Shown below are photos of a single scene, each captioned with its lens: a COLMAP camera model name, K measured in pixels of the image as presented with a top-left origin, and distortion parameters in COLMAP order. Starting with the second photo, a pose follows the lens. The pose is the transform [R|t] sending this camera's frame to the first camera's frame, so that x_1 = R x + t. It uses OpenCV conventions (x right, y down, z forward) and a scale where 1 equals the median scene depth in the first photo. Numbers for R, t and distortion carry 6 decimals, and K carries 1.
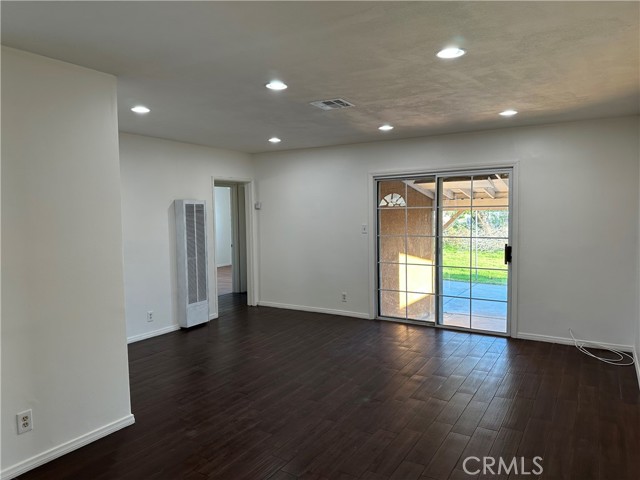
lens RADIAL K [[446.2, 0, 320.0], [0, 446.2, 240.0], [0, 0, 1]] dist [0.092739, -0.165629]
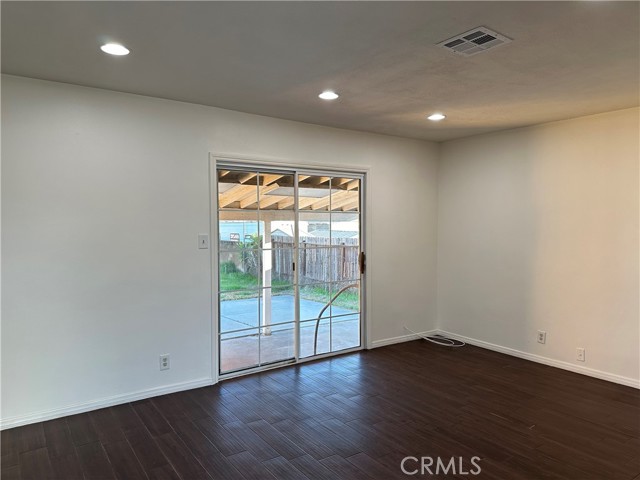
lens RADIAL K [[446.2, 0, 320.0], [0, 446.2, 240.0], [0, 0, 1]] dist [0.092739, -0.165629]
pose [[0.372090, -0.006947, 0.928171, -0.491739], [0.065298, 0.997690, -0.018710, -0.005075], [-0.925897, 0.067570, 0.371684, 0.711508]]
